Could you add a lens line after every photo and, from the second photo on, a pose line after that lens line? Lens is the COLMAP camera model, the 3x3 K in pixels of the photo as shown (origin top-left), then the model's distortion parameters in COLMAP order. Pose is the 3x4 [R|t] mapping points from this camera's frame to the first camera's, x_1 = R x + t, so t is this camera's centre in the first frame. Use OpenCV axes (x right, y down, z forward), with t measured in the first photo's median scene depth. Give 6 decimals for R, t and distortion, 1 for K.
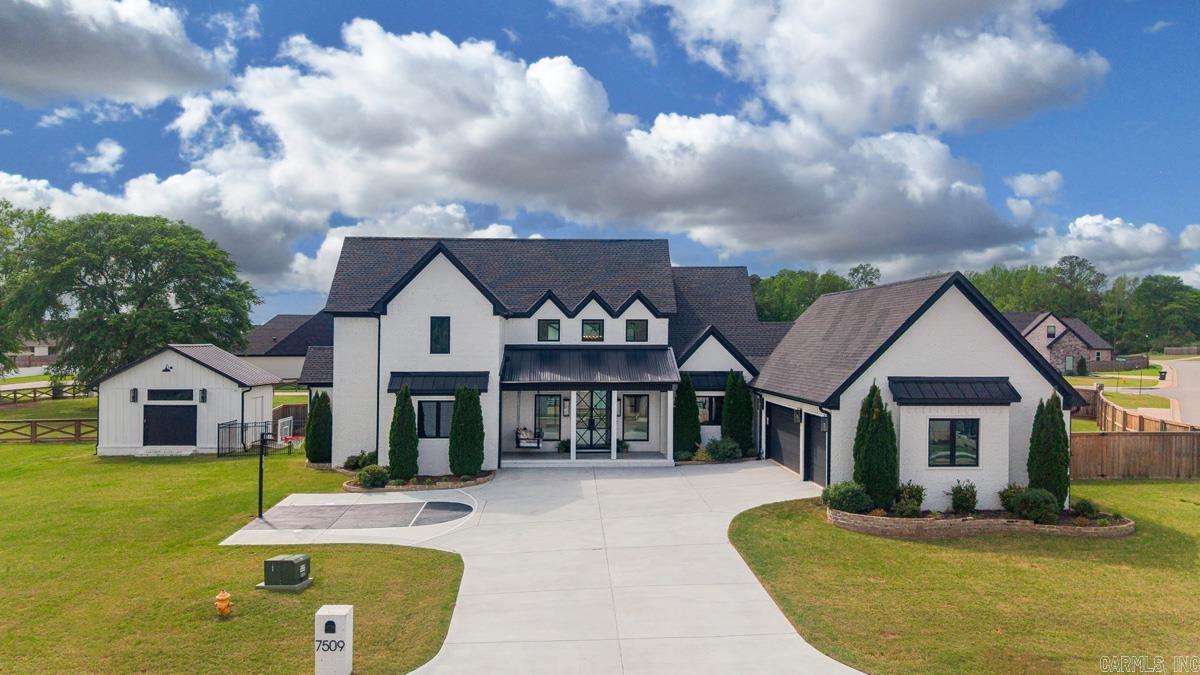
lens RADIAL K [[914.3, 0, 584.8], [0, 914.3, 339.8], [0, 0, 1]] dist [0.001162, 0.000021]
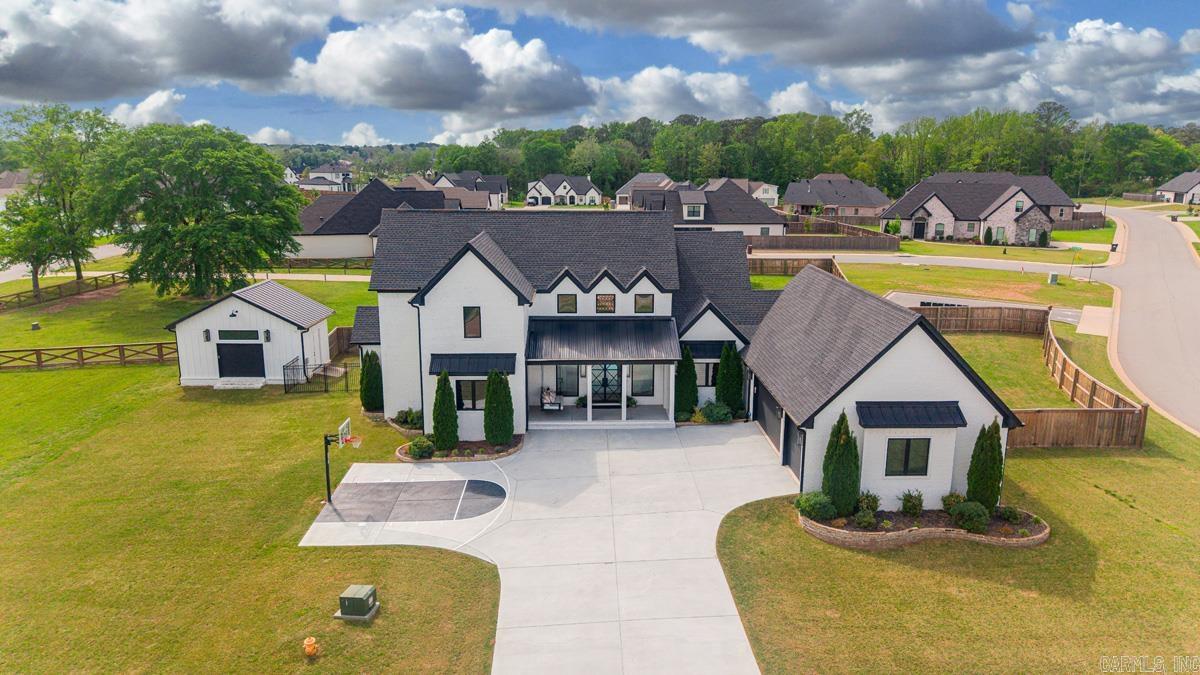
lens RADIAL K [[804.8, 0, 603.7], [0, 804.8, 379.5], [0, 0, 1]] dist [0.002949, -0.001027]
pose [[0.999969, -0.007498, 0.002477, 0.003546], [0.006813, 0.977802, 0.209419, -0.141893], [-0.003992, -0.209396, 0.977823, -0.002931]]
